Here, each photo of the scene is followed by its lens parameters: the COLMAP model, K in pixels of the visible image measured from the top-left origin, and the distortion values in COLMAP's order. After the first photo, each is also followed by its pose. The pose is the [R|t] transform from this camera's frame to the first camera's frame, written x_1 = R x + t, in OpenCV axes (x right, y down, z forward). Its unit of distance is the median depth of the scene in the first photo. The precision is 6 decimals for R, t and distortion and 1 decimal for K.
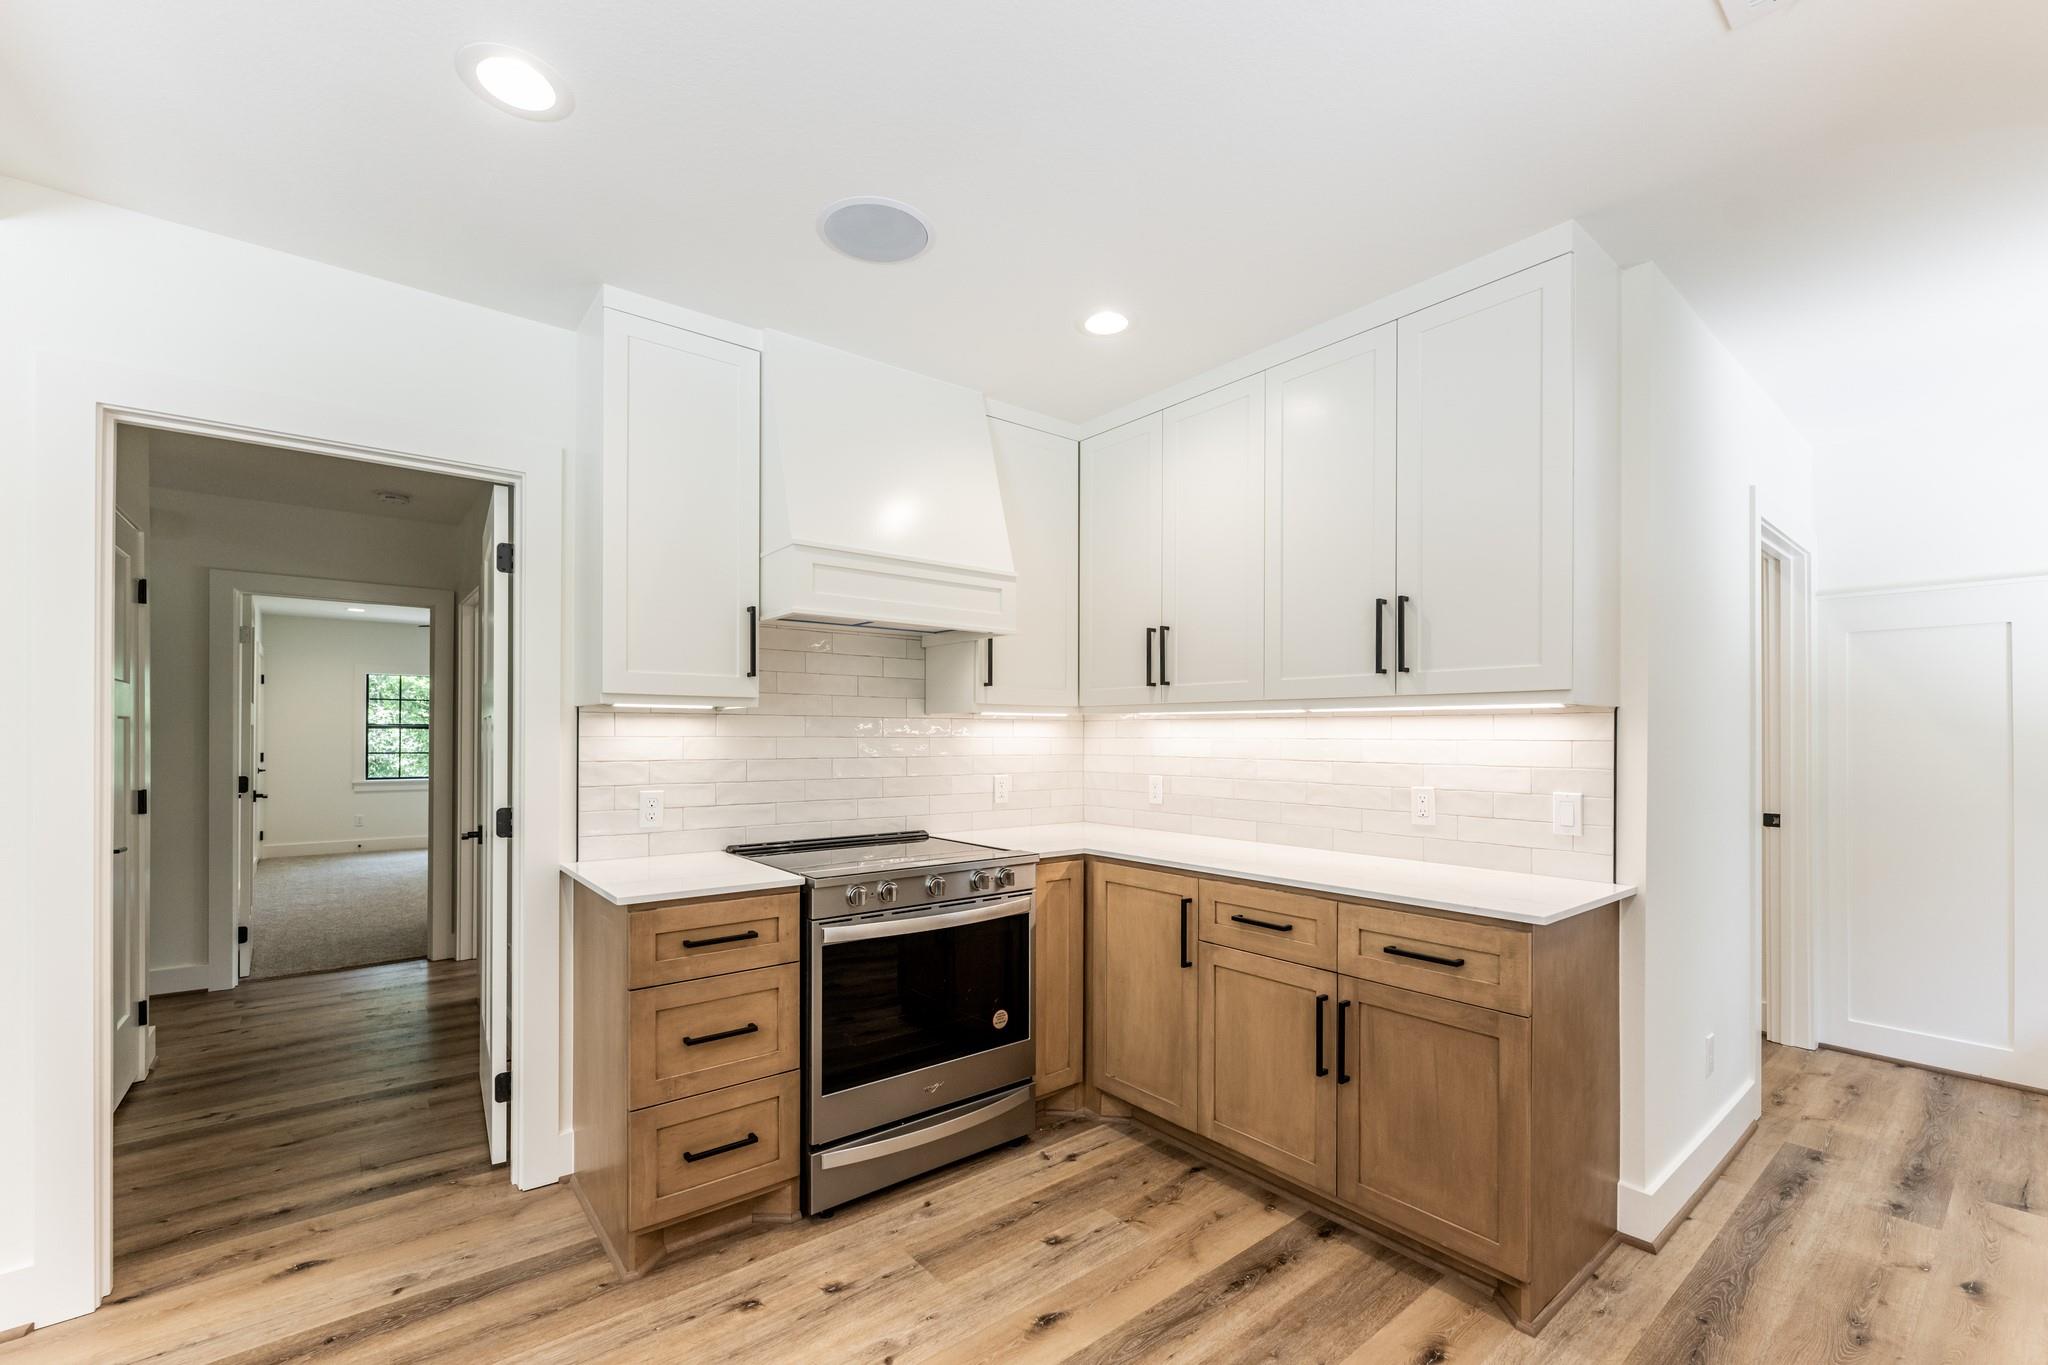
lens RADIAL K [[860.2, 0, 1024.1], [0, 860.2, 722.0], [0, 0, 1]] dist [0.000150, -0.000153]
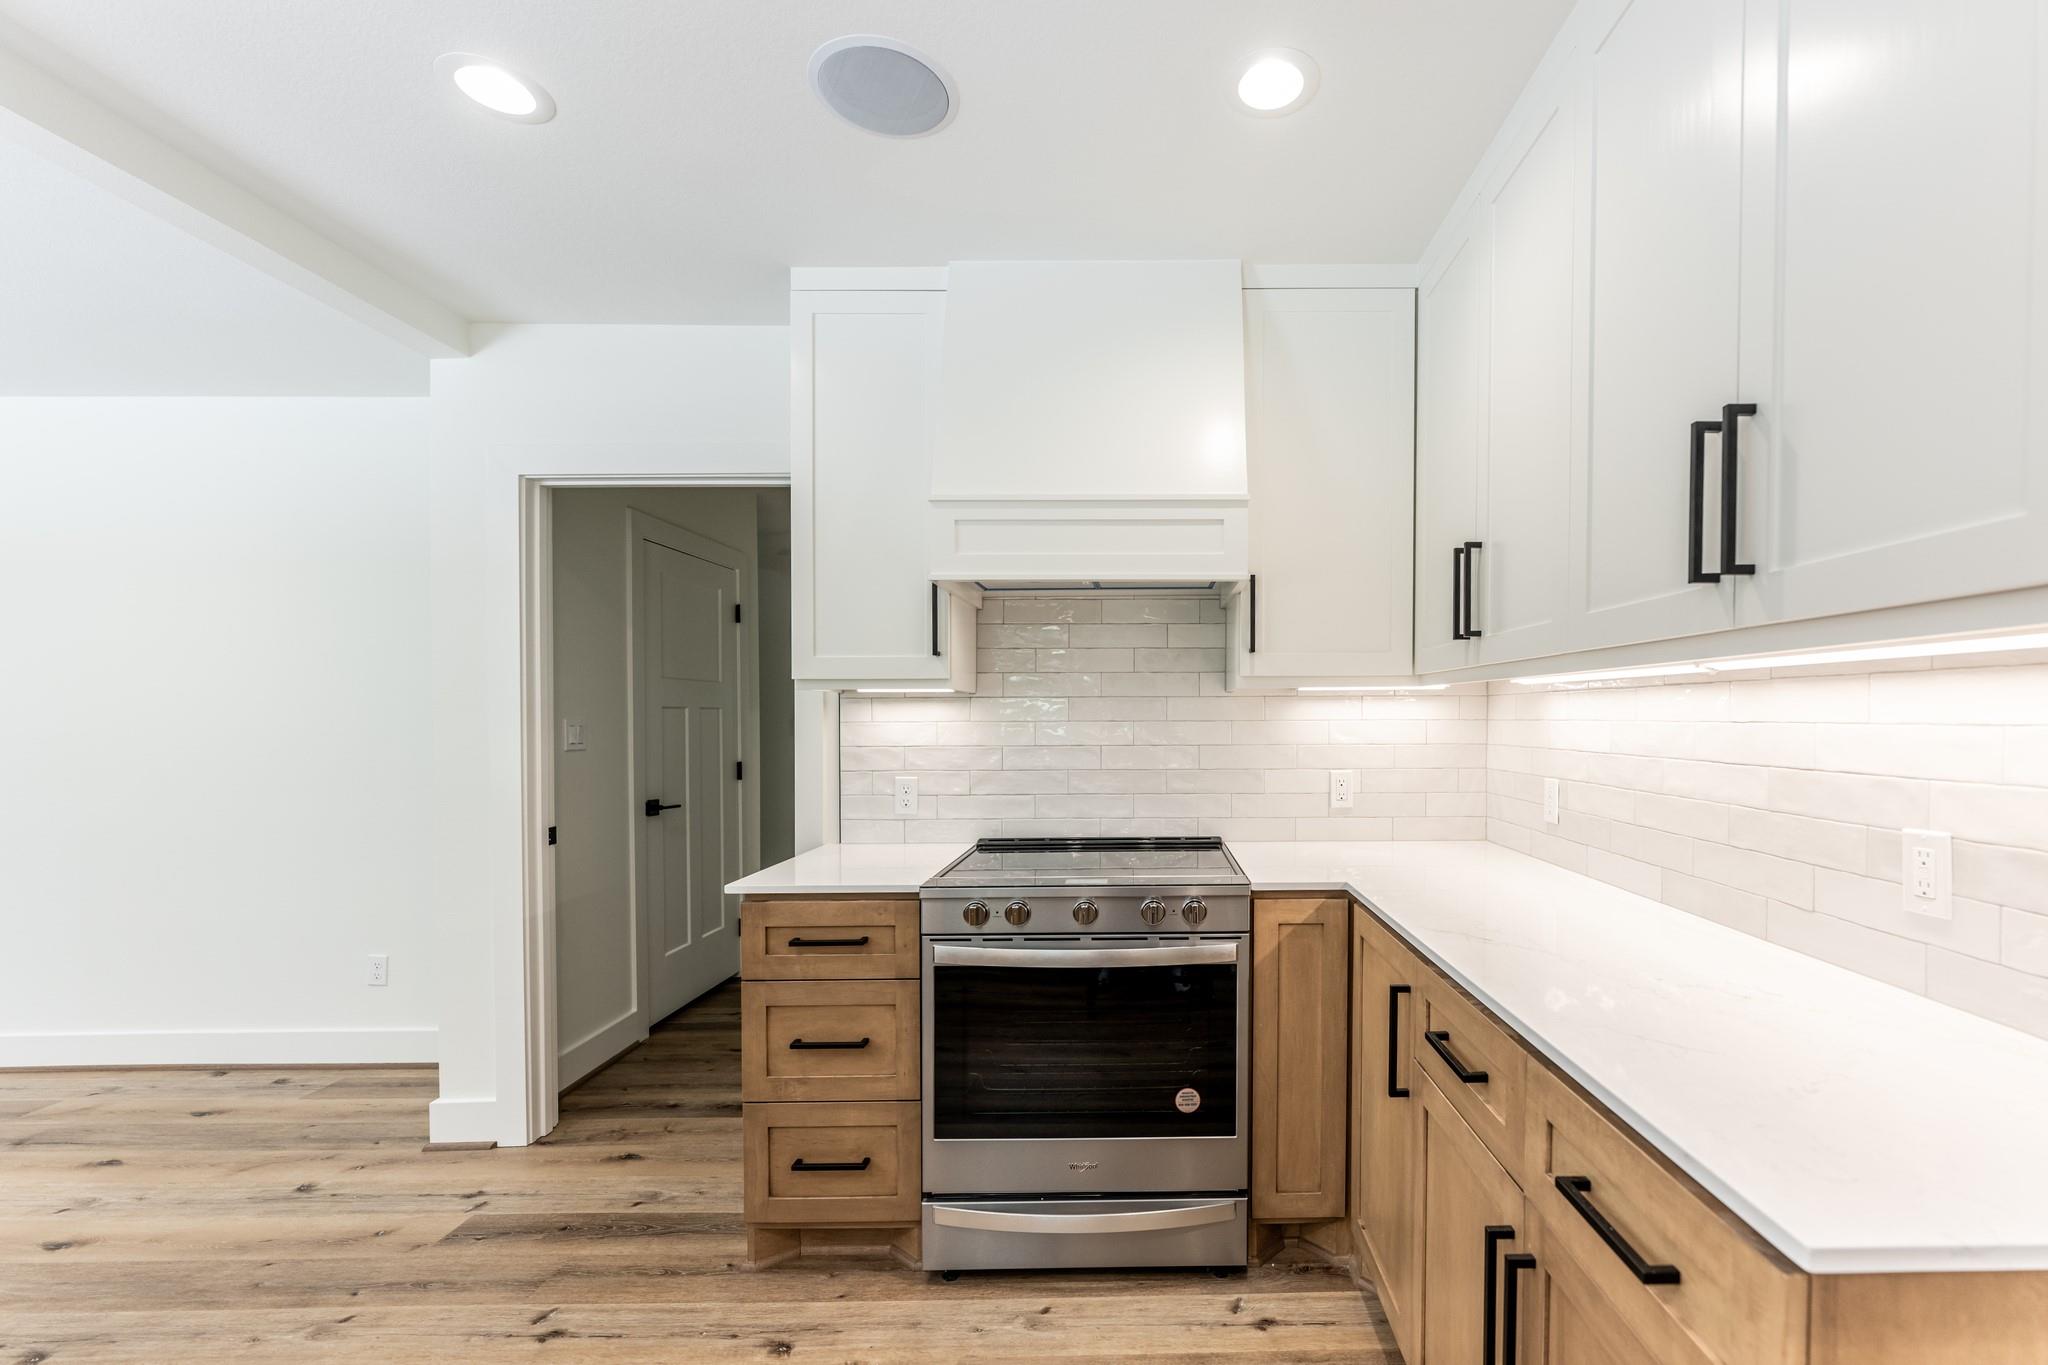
lens RADIAL K [[886.3, 0, 1161.0], [0, 886.3, 724.6], [0, 0, 1]] dist [-0.000548, 0.000336]
pose [[0.789102, -0.000560, -0.614262, 0.486502], [0.016757, 0.999647, 0.020614, 0.005044], [0.614034, -0.026560, 0.788833, 0.446205]]
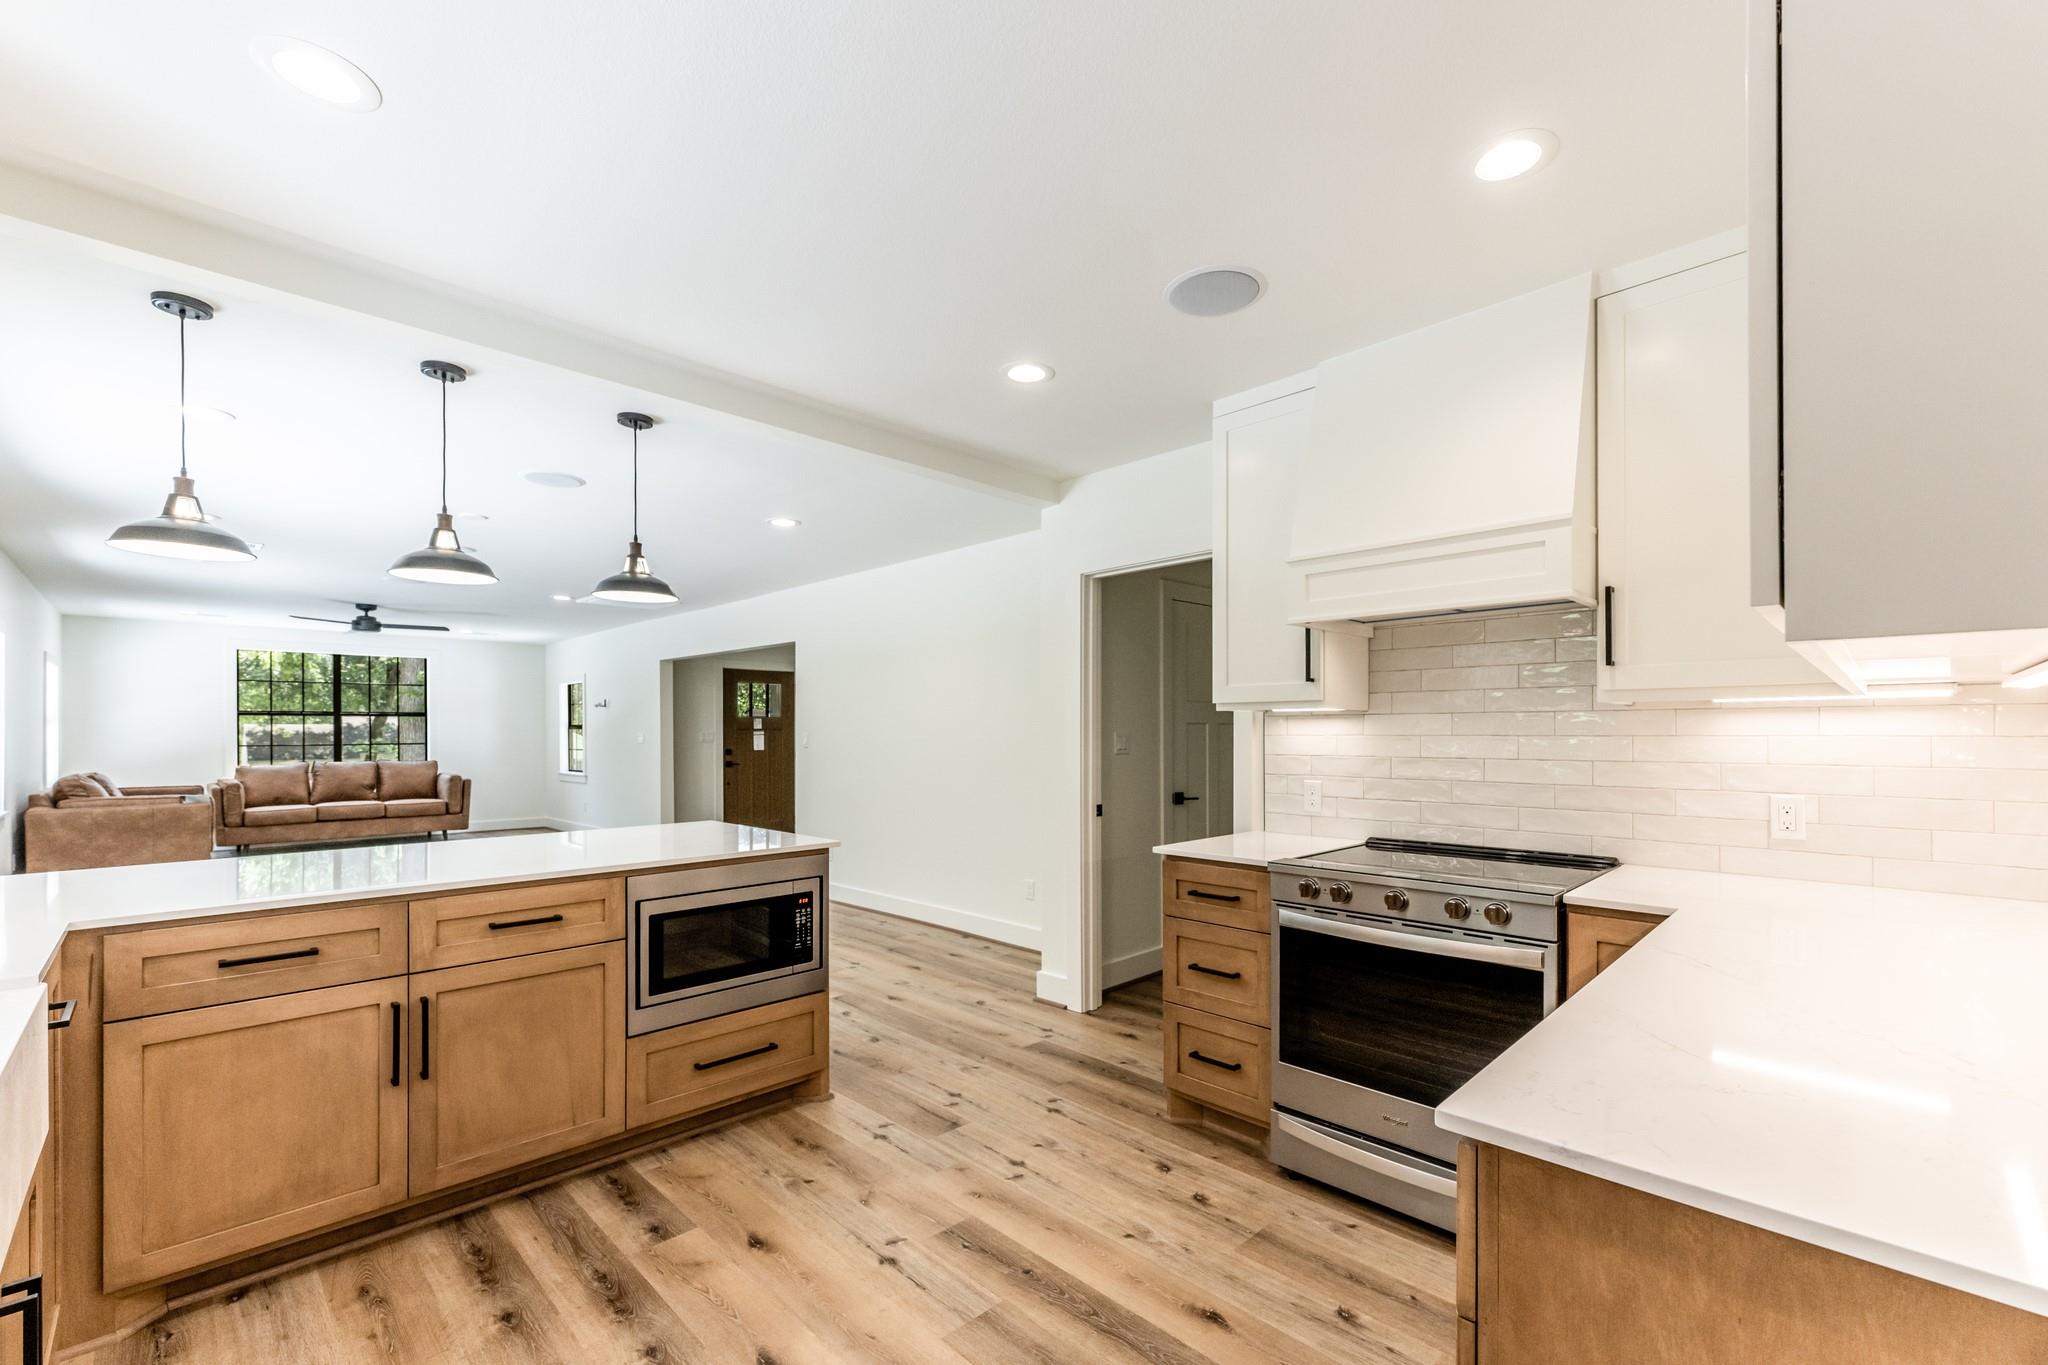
lens RADIAL K [[865.1, 0, 1015.9], [0, 865.1, 714.3], [0, 0, 1]] dist [0.000085, -0.000097]
pose [[0.087356, -0.024008, -0.995888, 0.844508], [0.019230, 0.999564, -0.022410, 0.008094], [0.995992, -0.017193, 0.087780, 0.568909]]
